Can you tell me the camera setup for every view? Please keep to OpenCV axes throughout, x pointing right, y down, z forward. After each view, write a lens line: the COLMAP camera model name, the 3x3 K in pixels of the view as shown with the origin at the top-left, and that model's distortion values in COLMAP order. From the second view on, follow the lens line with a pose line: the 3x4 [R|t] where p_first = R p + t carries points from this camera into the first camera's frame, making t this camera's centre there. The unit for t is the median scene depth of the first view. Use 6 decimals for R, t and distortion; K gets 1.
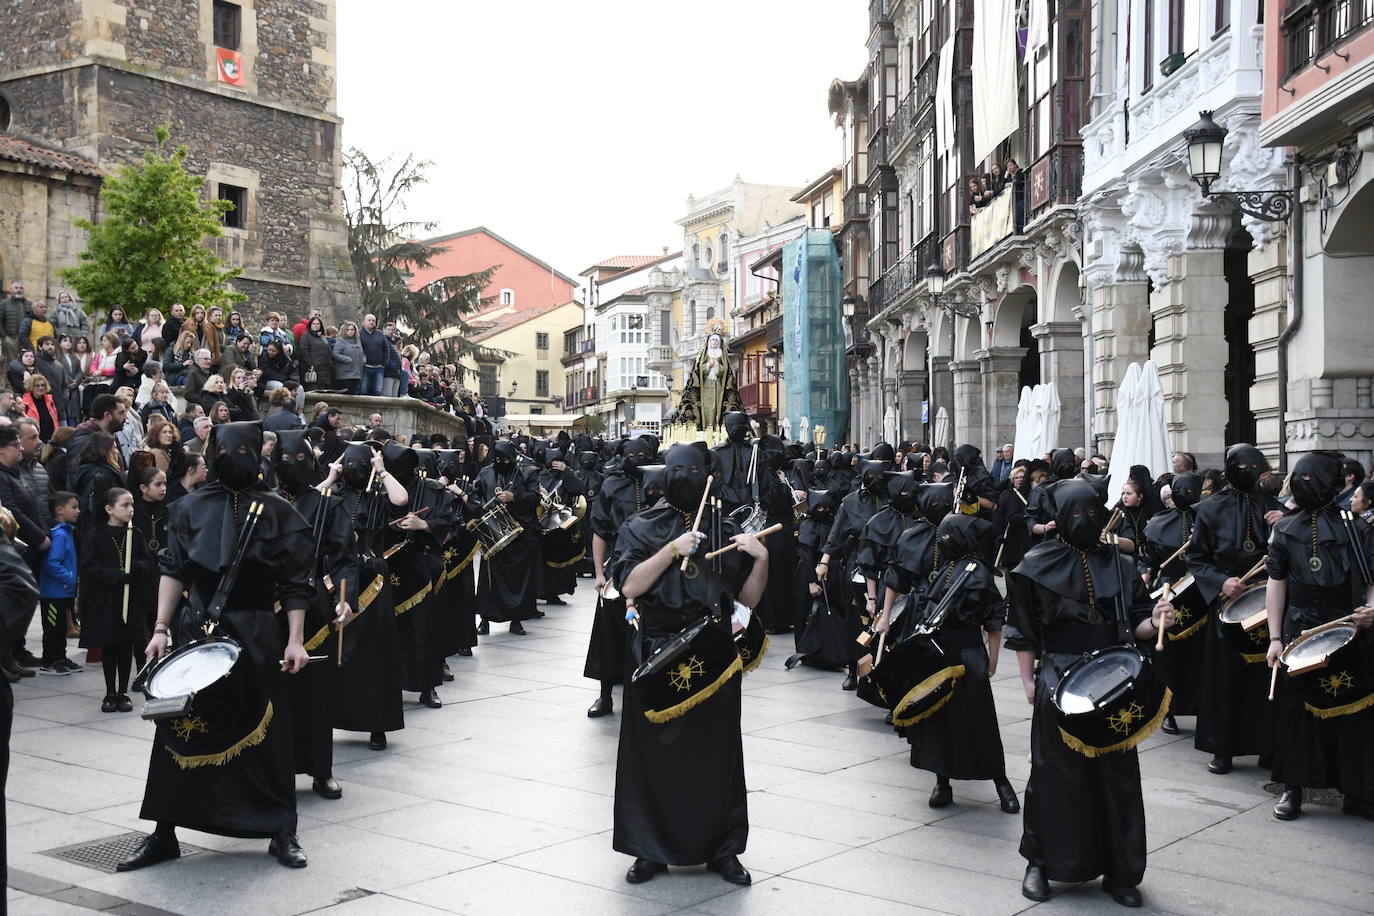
lens RADIAL K [[1678.2, 0, 642.6], [0, 1678.2, 434.2], [0, 0, 1]] dist [0.236363, 0.000000]
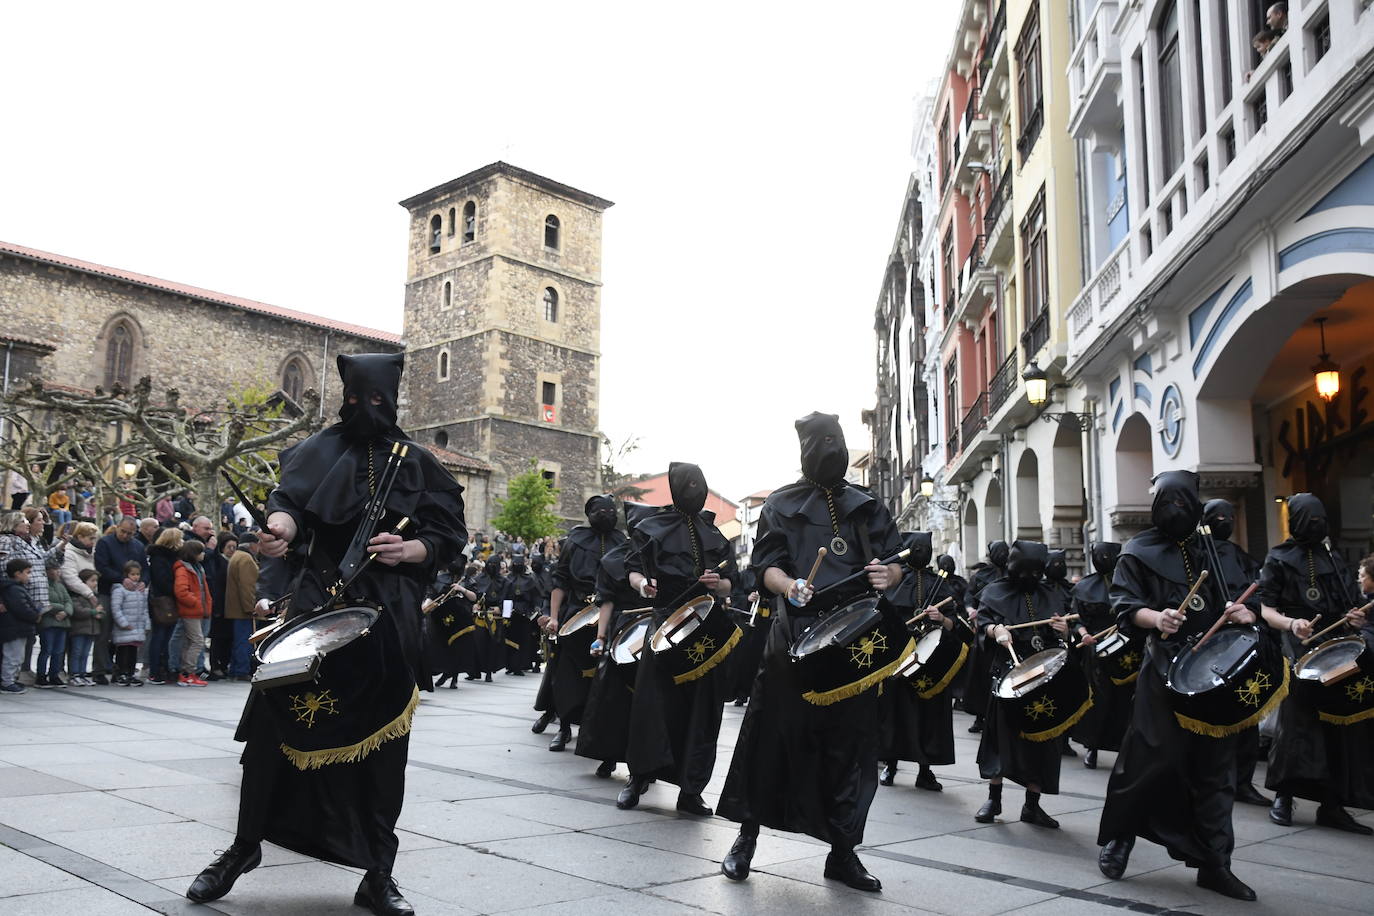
lens RADIAL K [[1271.7, 0, 675.6], [0, 1271.7, 452.2], [0, 0, 1]] dist [-0.039969, 0.000000]
pose [[0.995414, -0.001634, -0.095644, 0.021918], [-0.010476, 0.991979, -0.125969, 0.007868], [0.095083, 0.126393, 0.987413, -0.197552]]
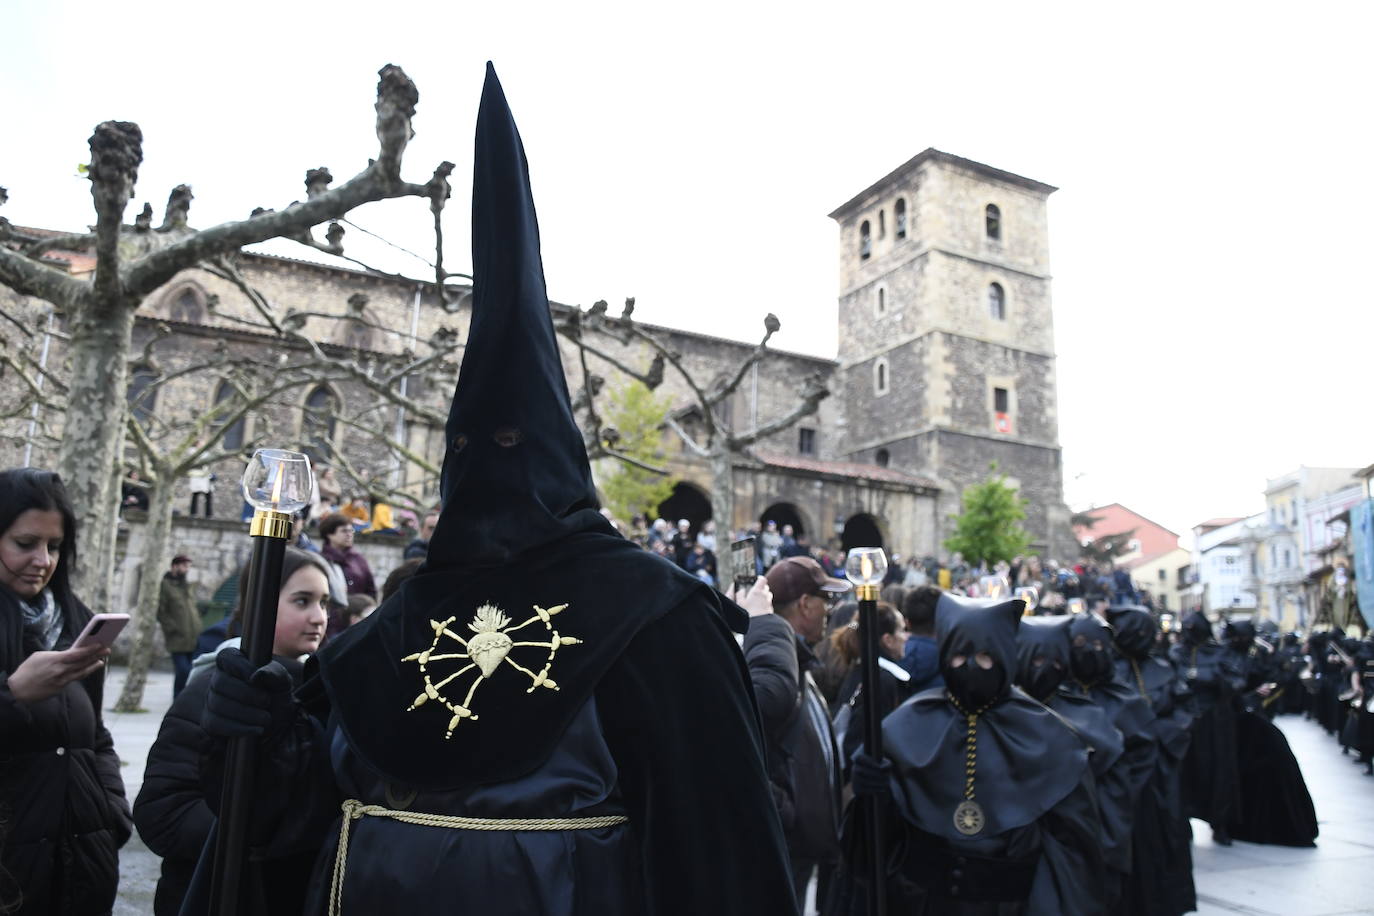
lens RADIAL K [[1068.0, 0, 674.9], [0, 1068.0, 453.8], [0, 0, 1]] dist [-0.149541, 0.078938]
pose [[0.885650, -0.057129, -0.460827, -0.018136], [-0.022521, 0.985951, -0.165510, 0.001869], [0.463808, 0.156962, 0.871920, -0.040918]]
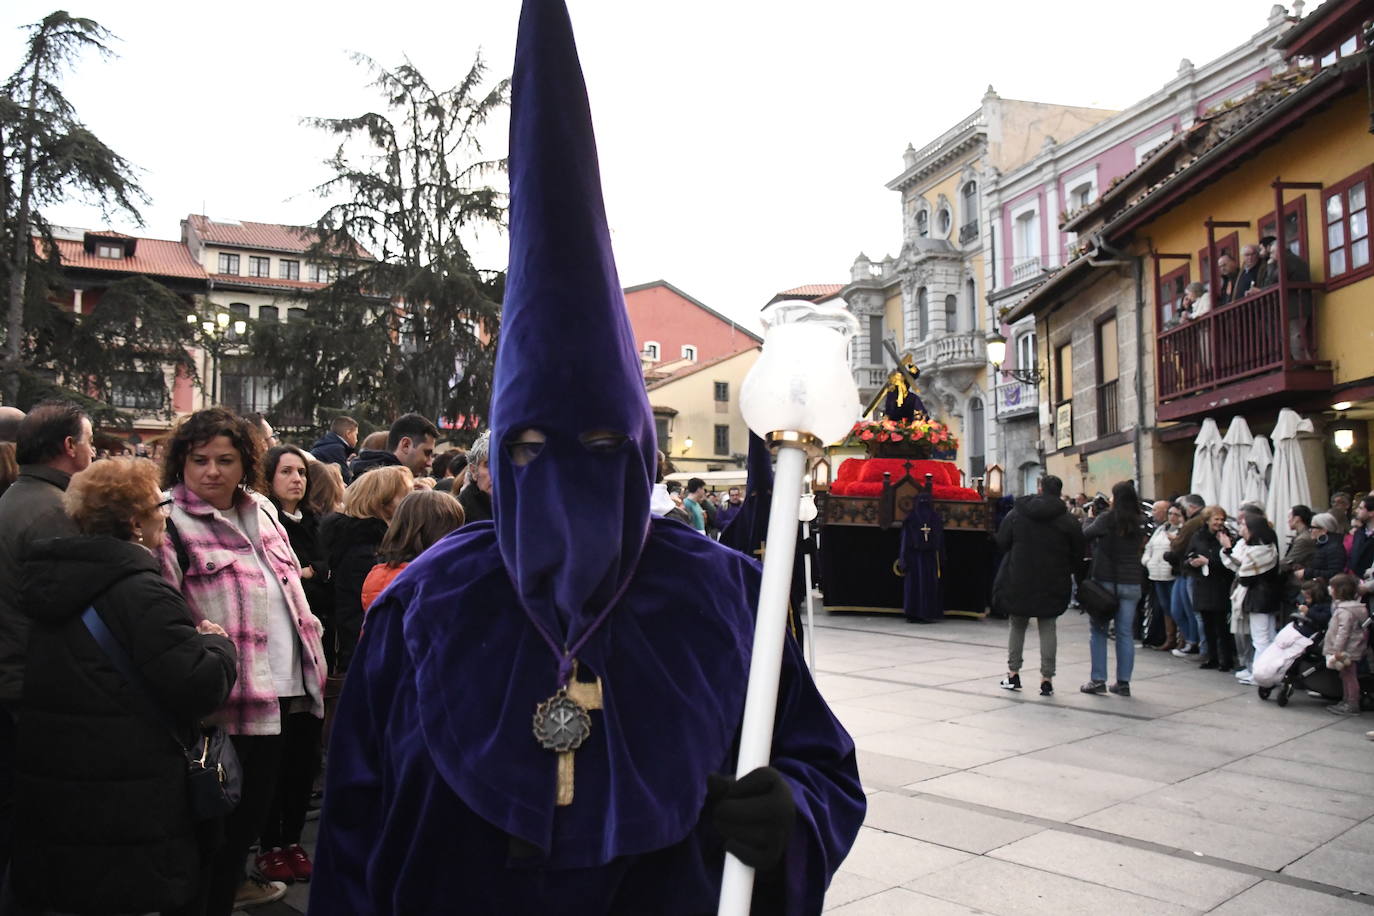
lens RADIAL K [[1182.0, 0, 684.4], [0, 1182.0, 451.2], [0, 0, 1]] dist [-0.099544, 0.064966]
pose [[0.992933, -0.012666, -0.118002, -0.009075], [0.007504, 0.999000, -0.044081, 0.004057], [0.118442, 0.042884, 0.992034, 0.555714]]
